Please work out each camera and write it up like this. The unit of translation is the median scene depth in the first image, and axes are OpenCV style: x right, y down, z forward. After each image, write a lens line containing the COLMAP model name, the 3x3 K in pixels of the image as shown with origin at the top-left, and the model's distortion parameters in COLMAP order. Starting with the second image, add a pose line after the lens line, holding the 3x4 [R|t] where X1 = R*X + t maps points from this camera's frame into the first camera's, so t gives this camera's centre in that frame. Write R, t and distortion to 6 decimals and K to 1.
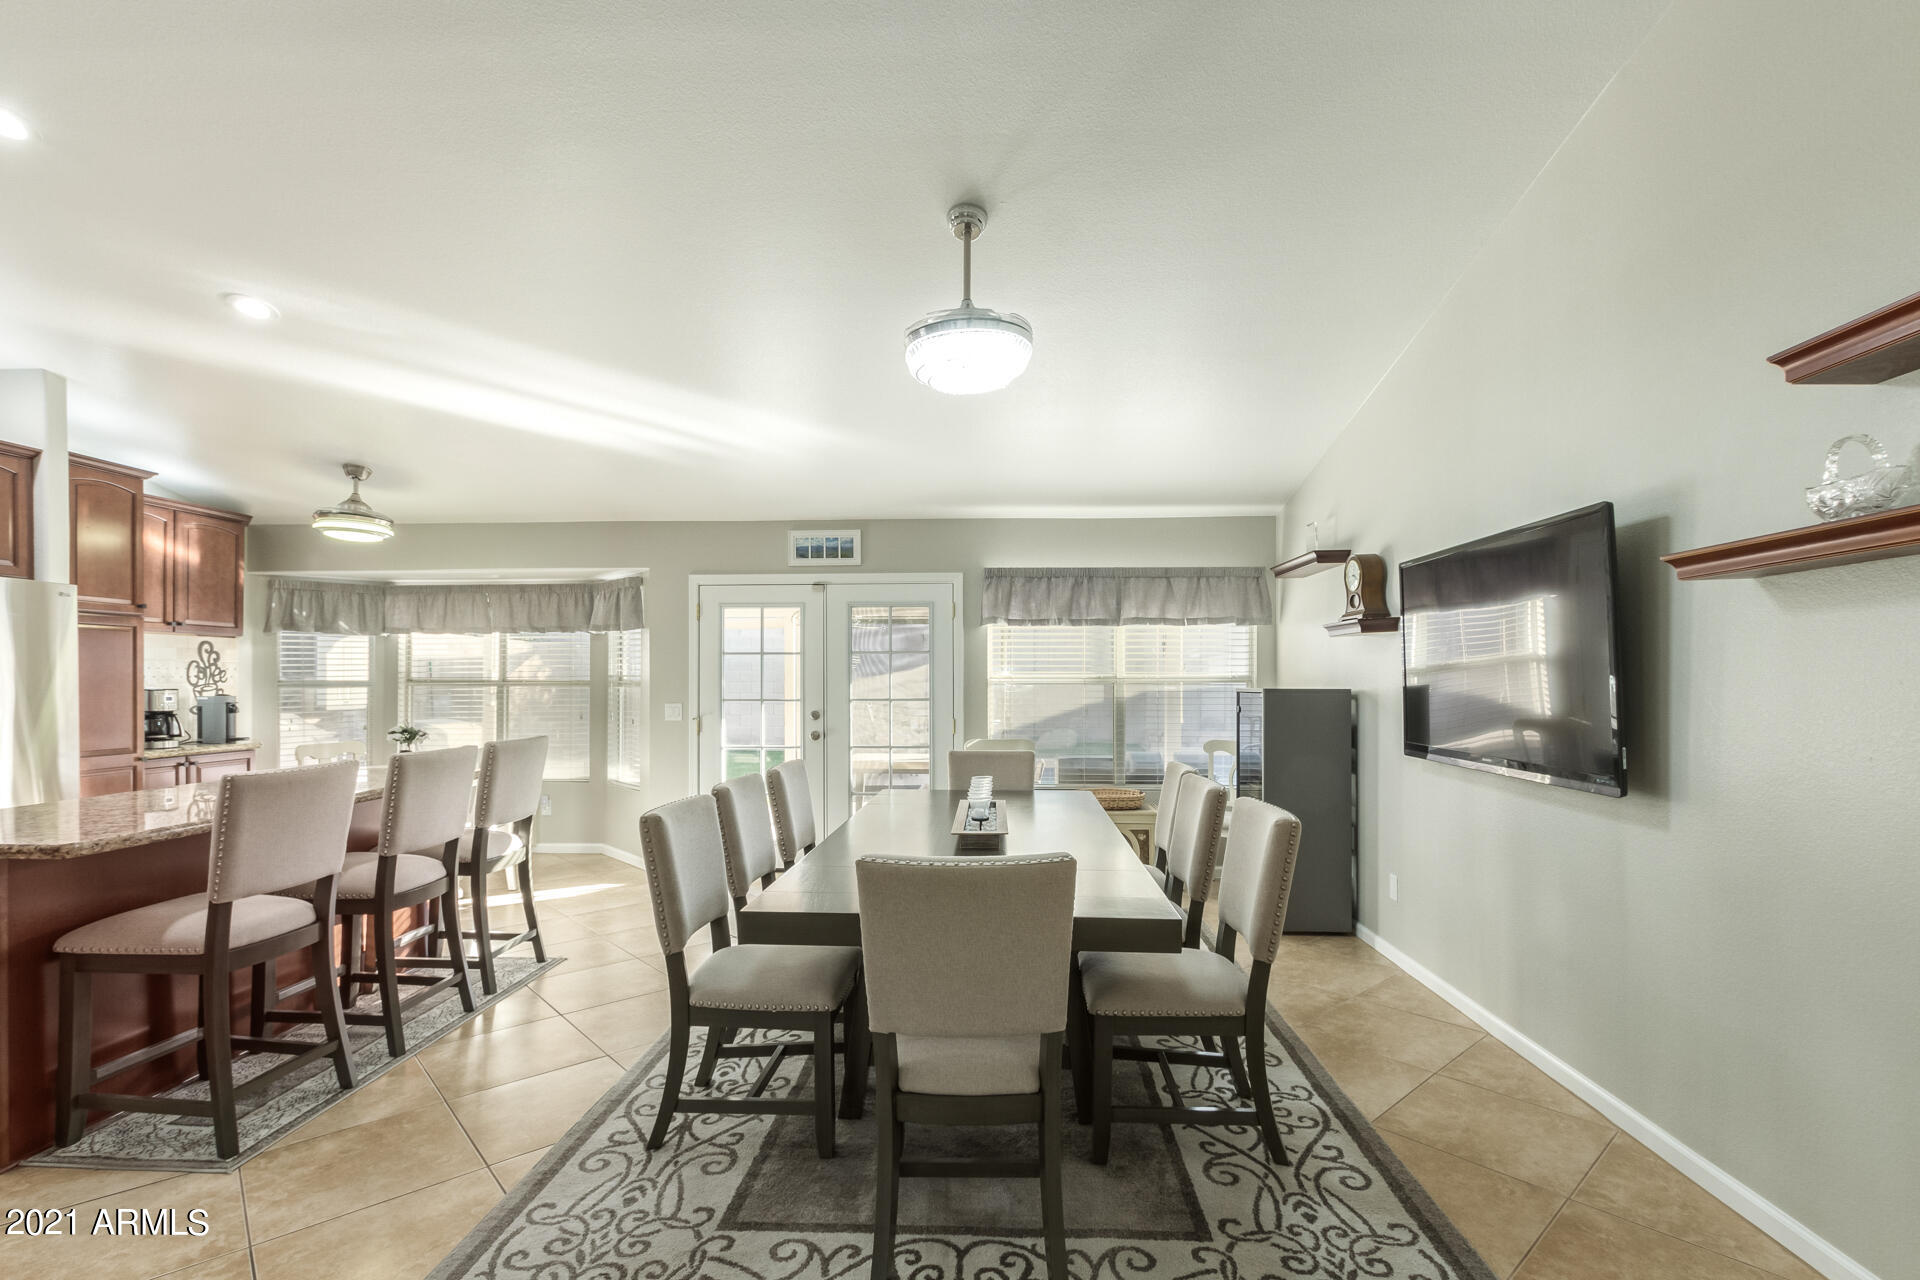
lens RADIAL K [[900.8, 0, 986.7], [0, 900.8, 675.7], [0, 0, 1]] dist [0.001975, 0.001033]
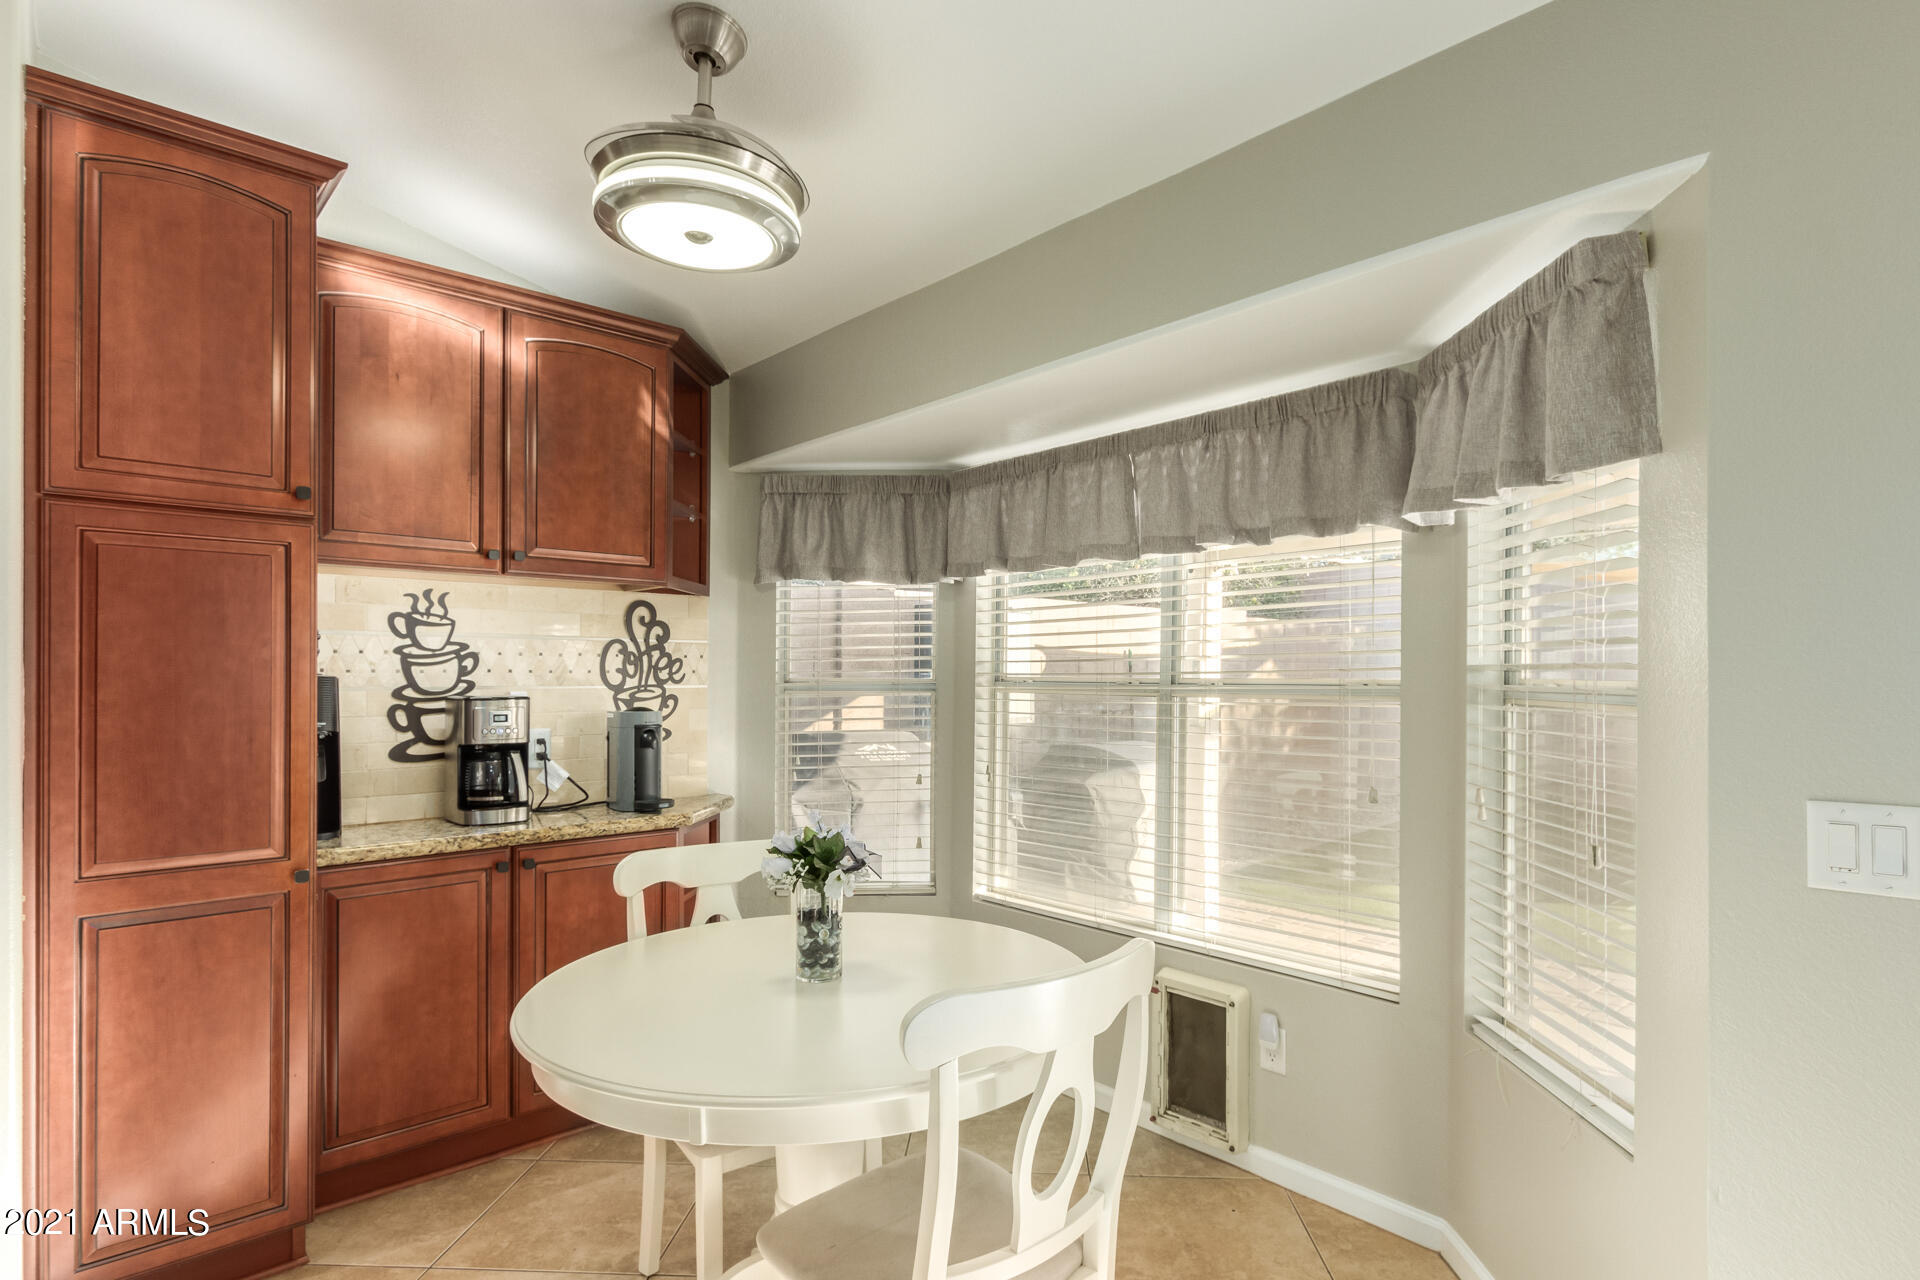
lens RADIAL K [[993.8, 0, 962.0], [0, 993.8, 682.3], [0, 0, 1]] dist [0.030978, 0.000187]
pose [[0.696989, 0.006295, -0.717054, -0.321908], [-0.000353, 0.999964, 0.008435, 0.002165], [0.717082, -0.005626, 0.696967, 0.701051]]
